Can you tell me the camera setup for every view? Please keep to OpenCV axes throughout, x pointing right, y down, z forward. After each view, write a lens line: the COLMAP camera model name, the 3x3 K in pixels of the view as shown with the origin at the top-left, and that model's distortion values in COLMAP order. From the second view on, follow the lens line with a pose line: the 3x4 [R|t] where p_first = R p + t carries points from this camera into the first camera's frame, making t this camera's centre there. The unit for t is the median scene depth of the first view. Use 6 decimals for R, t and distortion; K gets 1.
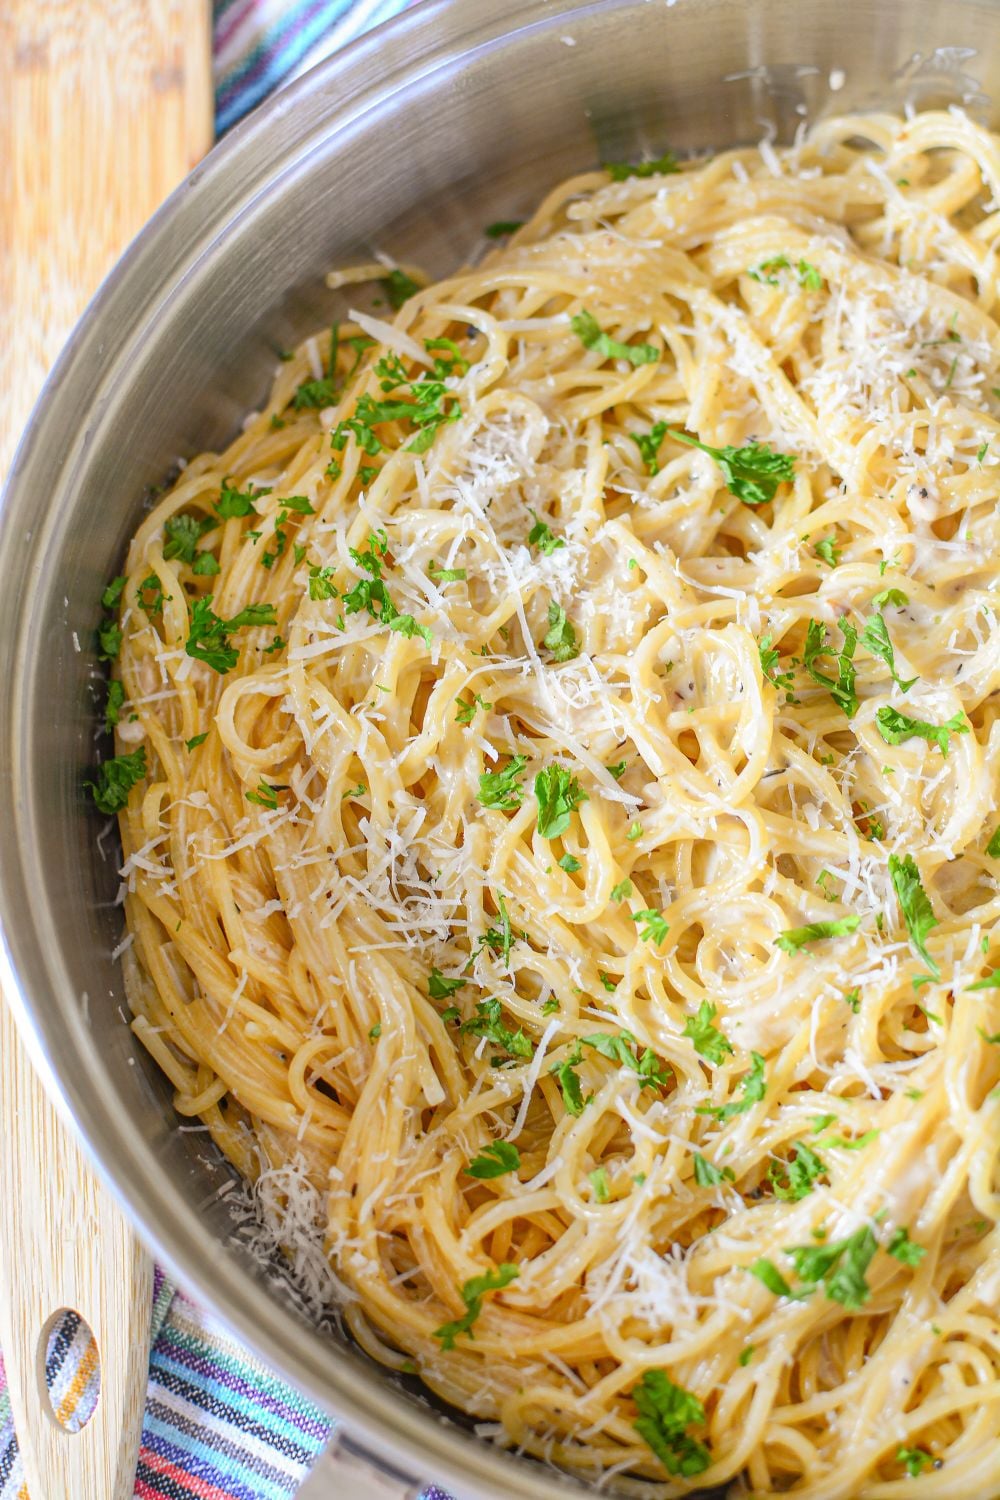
lens RADIAL K [[2299.2, 0, 500.0], [0, 2299.2, 750.0], [0, 0, 1]] dist [-0.224730, 0.022890]
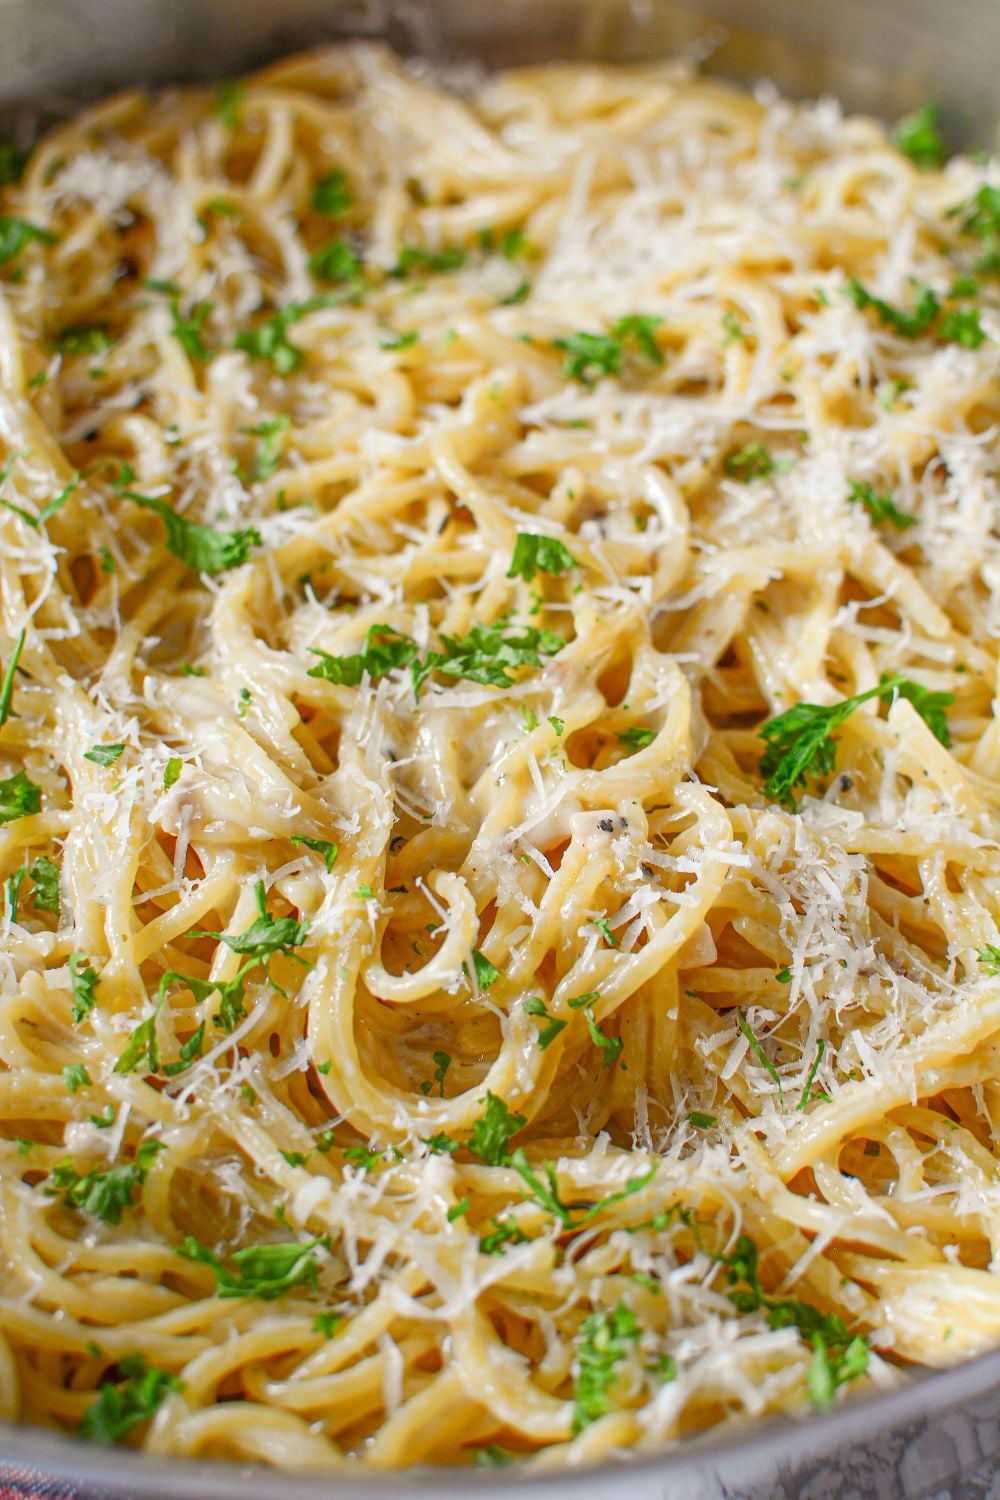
lens RADIAL K [[2299.2, 0, 500.0], [0, 2299.2, 750.0], [0, 0, 1]] dist [-0.224730, 0.022890]
pose [[-0.621370, 0.712939, -0.324989, 0.415897], [-0.711980, -0.340621, 0.614054, -0.517139], [0.327085, 0.612940, 0.719250, 0.466333]]
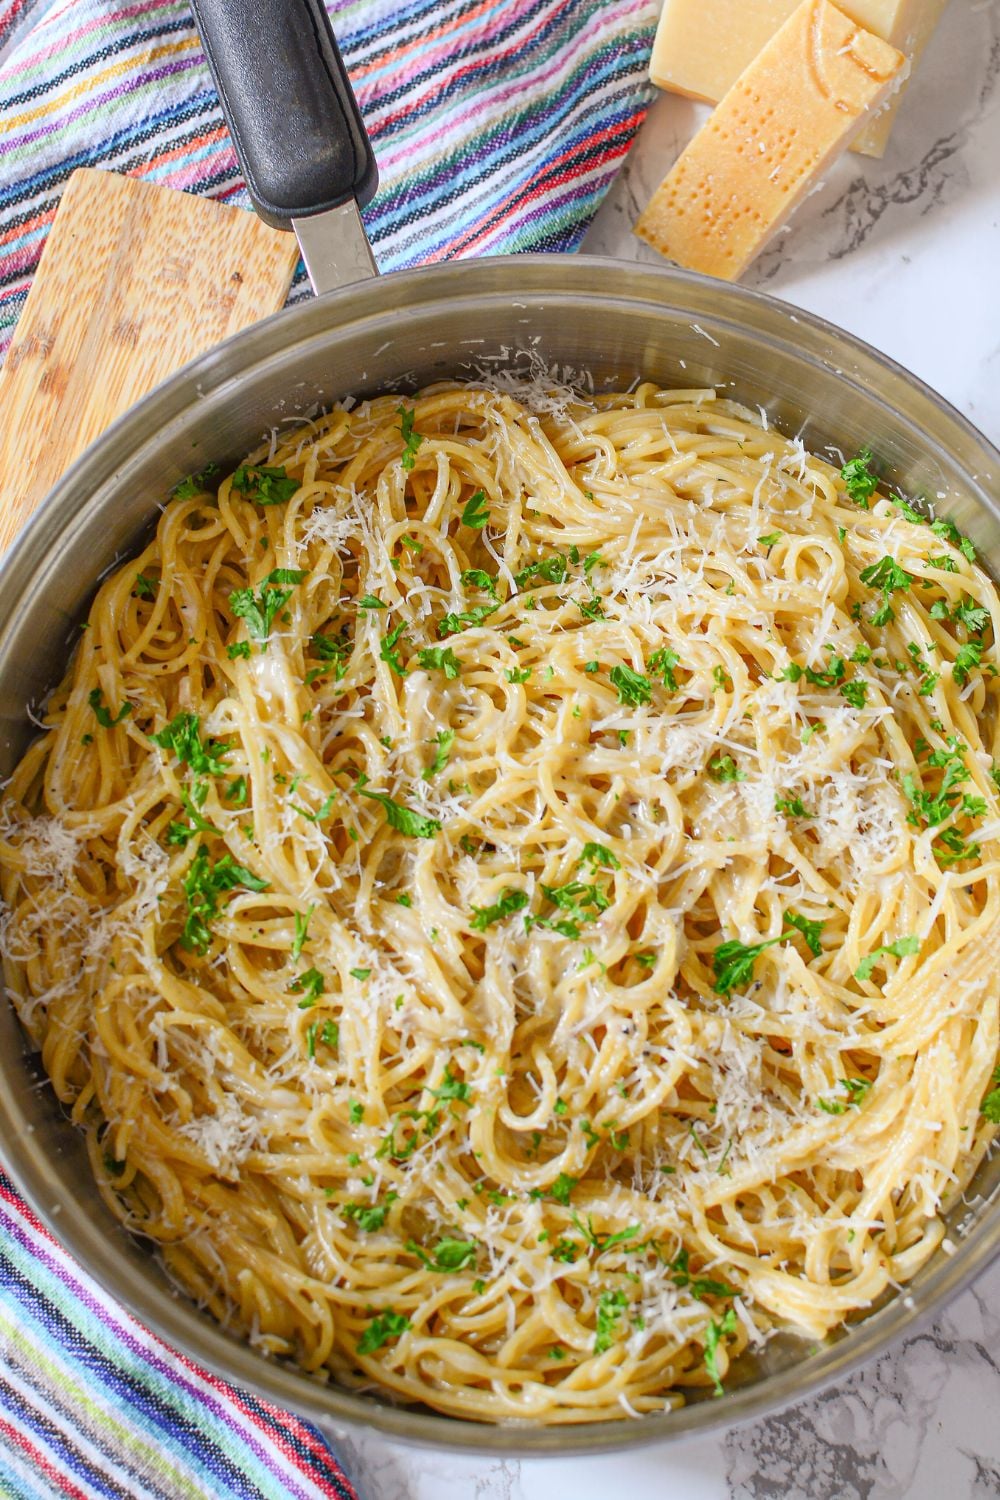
lens RADIAL K [[2299.2, 0, 500.0], [0, 2299.2, 750.0], [0, 0, 1]] dist [-0.224730, 0.022890]
pose [[-0.643822, 0.764306, -0.036450, 0.156815], [-0.682129, -0.551713, 0.479910, -0.618984], [0.346688, 0.333840, 0.876560, -0.253800]]
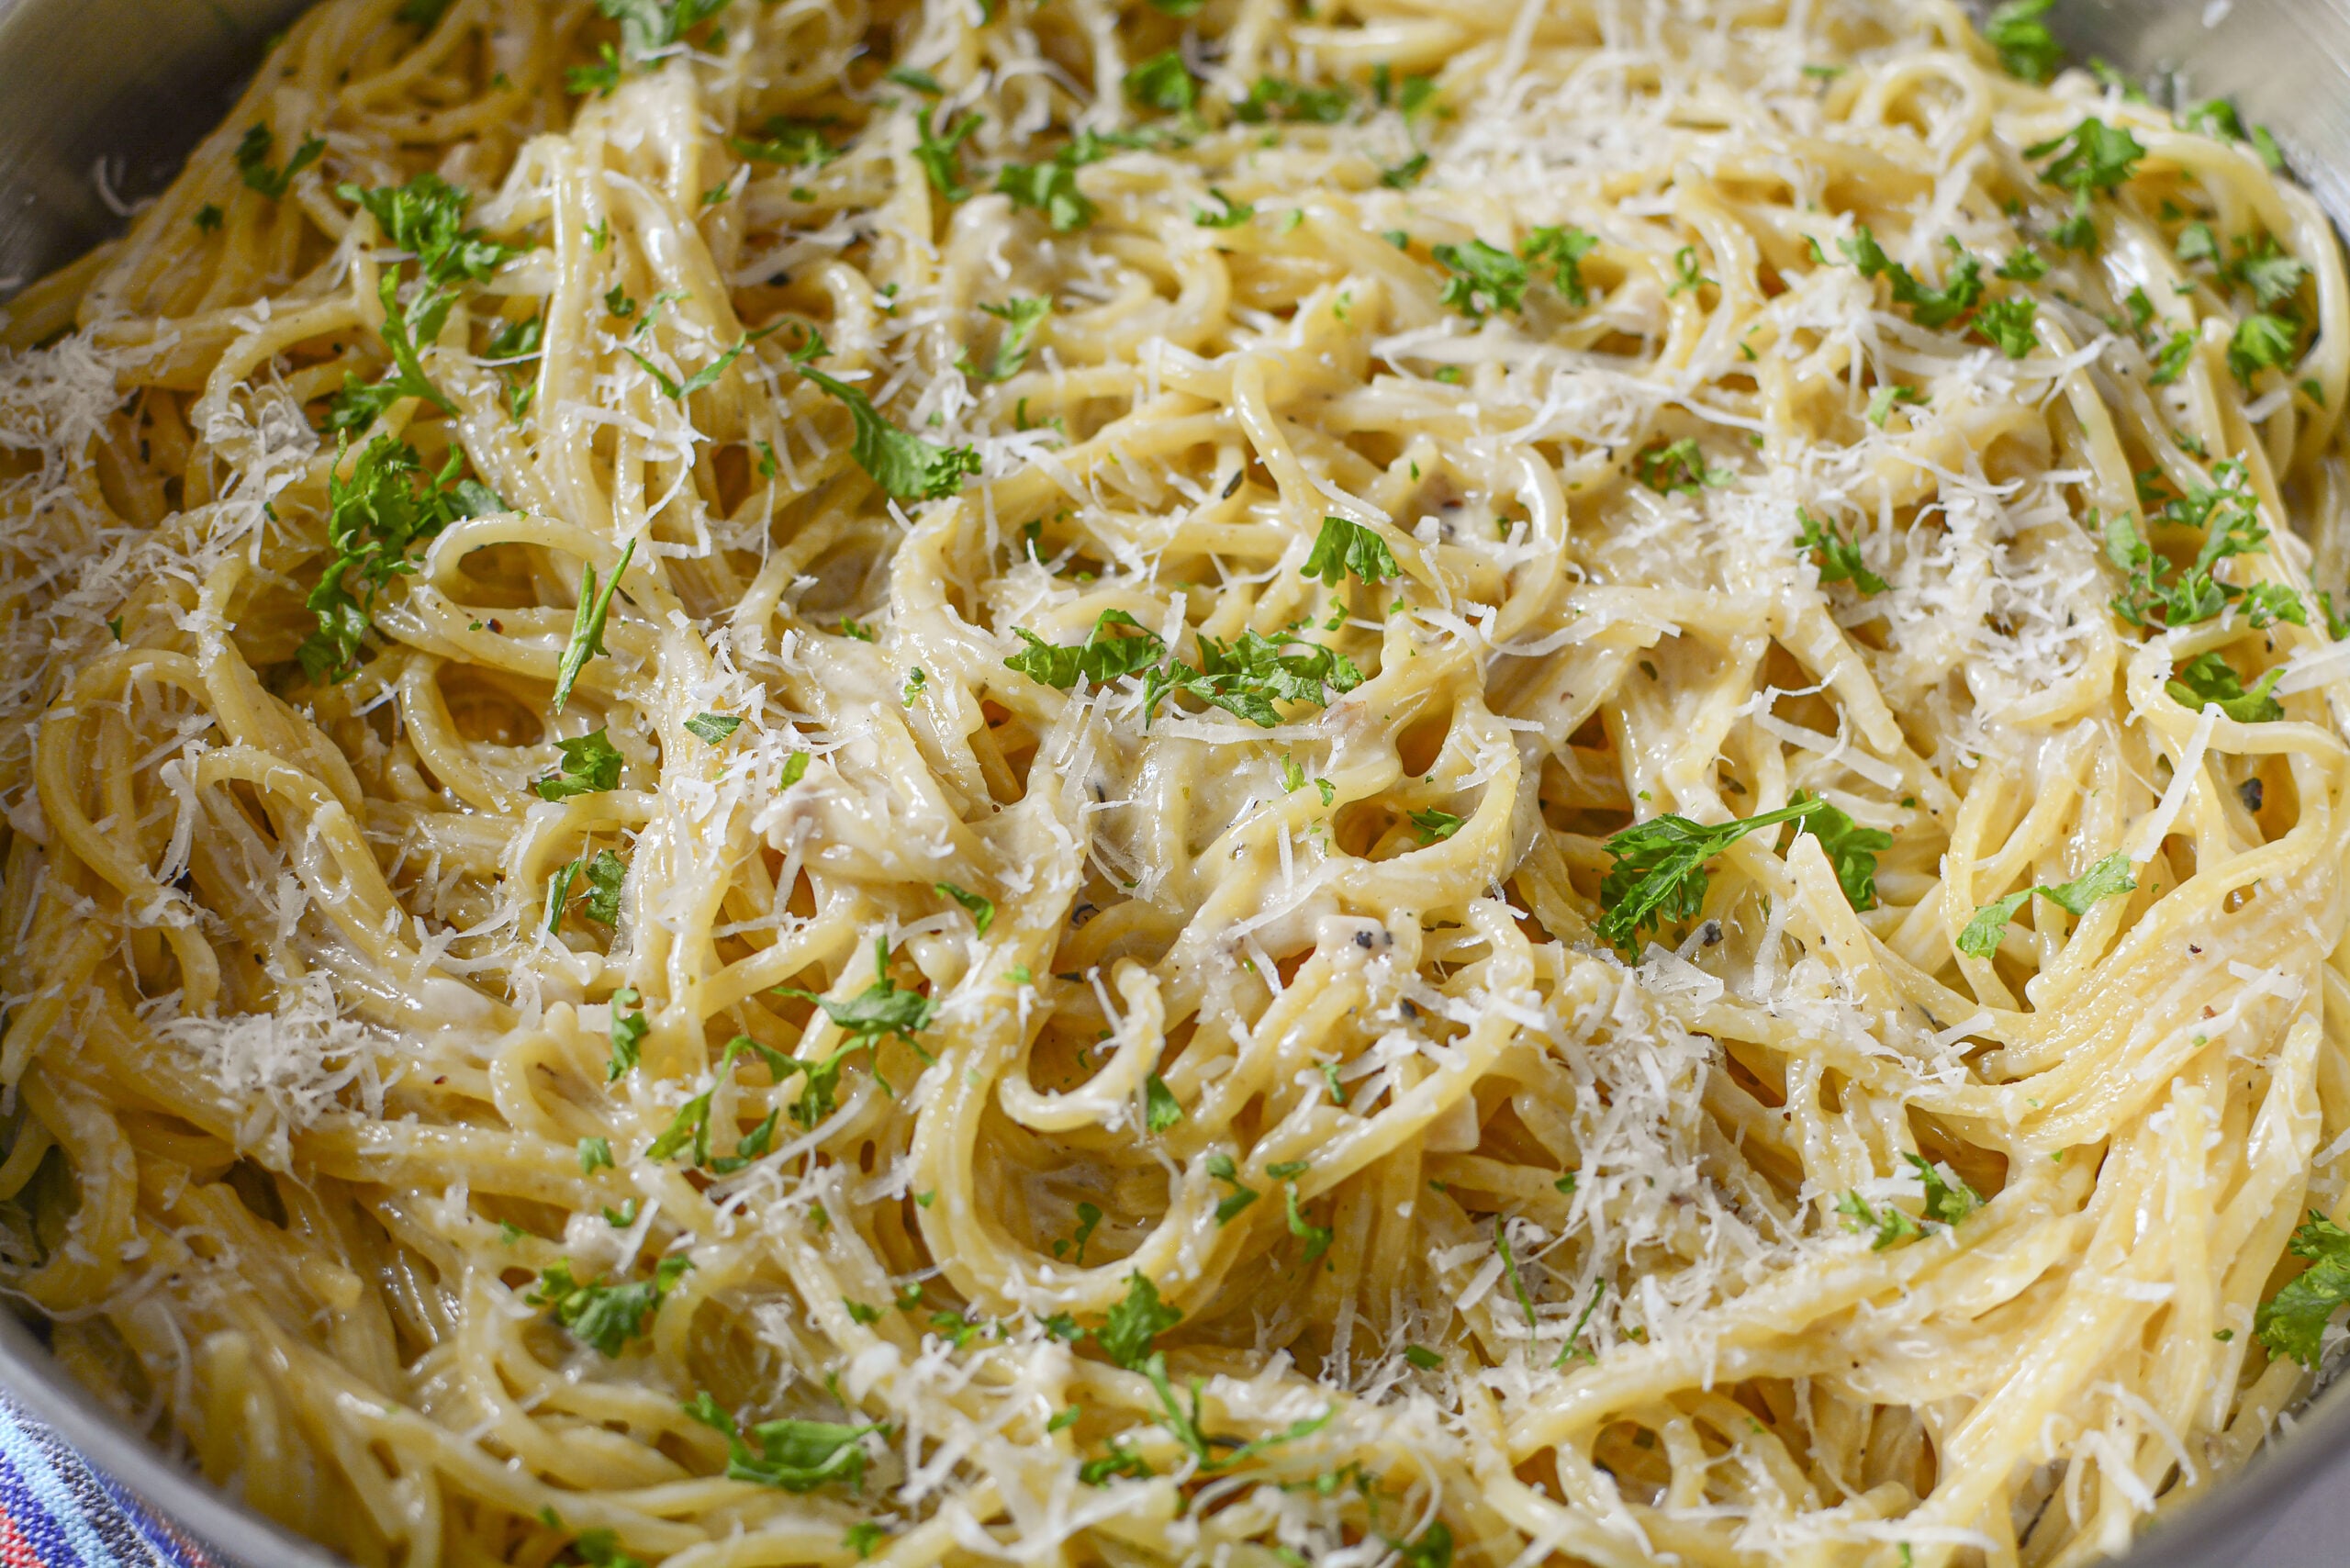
lens RADIAL K [[3602.2, 0, 1205.8], [0, 3602.2, 782.0], [0, 0, 1]] dist [-0.224730, 0.022890]
pose [[-0.751190, 0.603339, -0.267762, 0.404582], [-0.602423, -0.460818, 0.651716, -0.602689], [0.269816, 0.650868, 0.709626, 0.394023]]
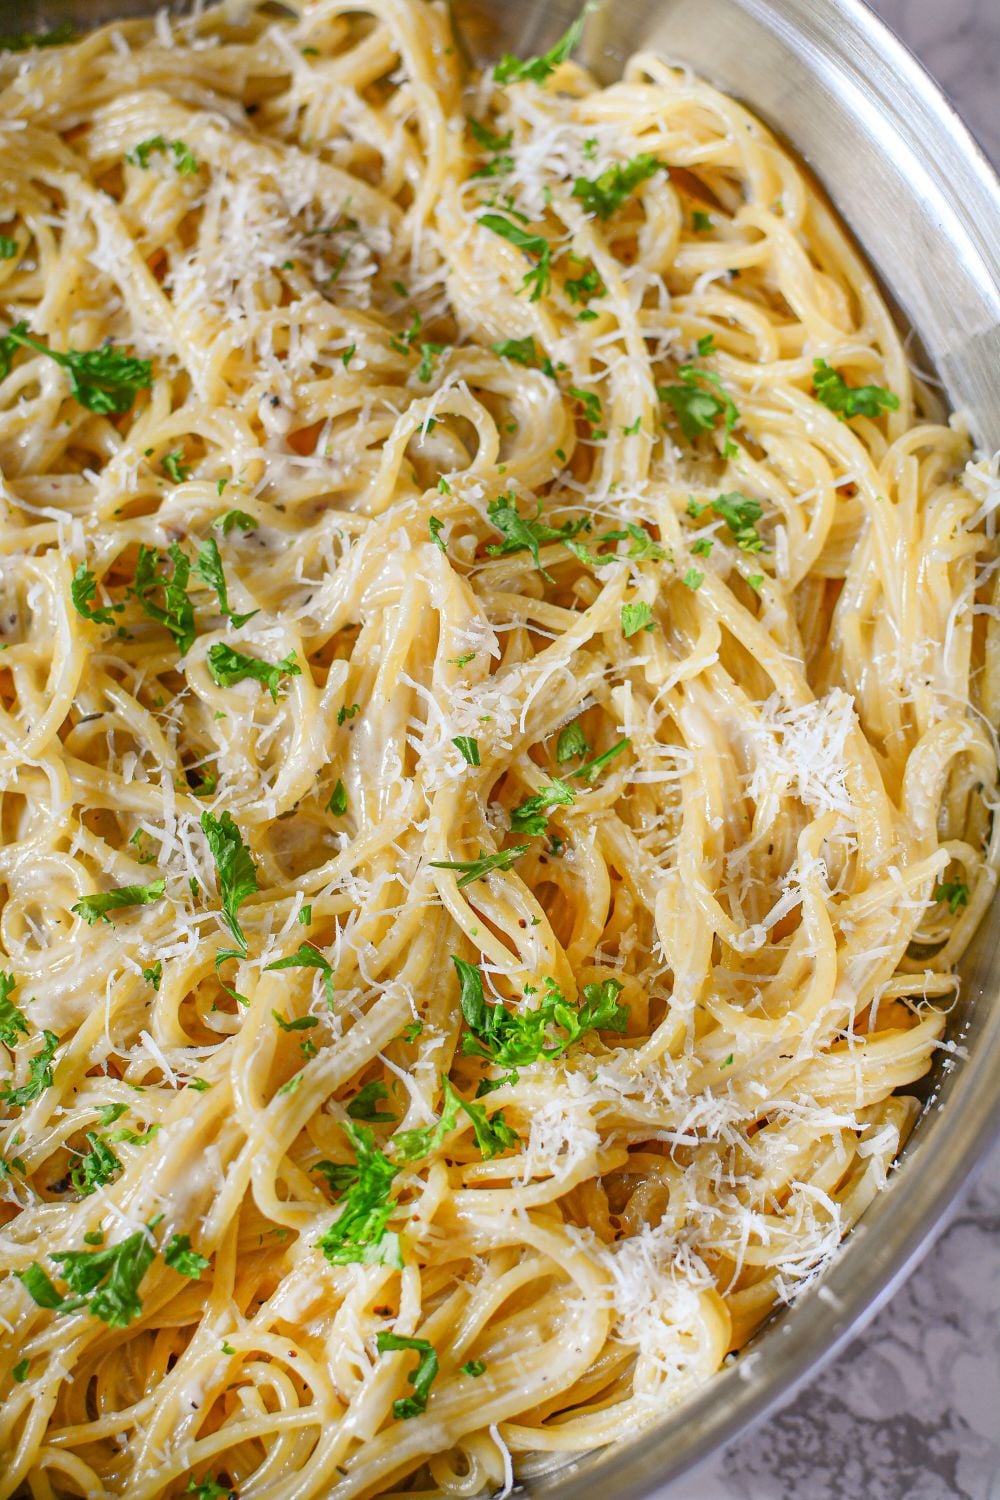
lens RADIAL K [[2299.2, 0, 500.0], [0, 2299.2, 750.0], [0, 0, 1]] dist [-0.224730, 0.022890]
pose [[0.999268, 0.003022, 0.038143, 0.242888], [-0.005006, 0.998634, 0.052014, -0.024388], [-0.037934, -0.052167, 0.997918, 0.102957]]
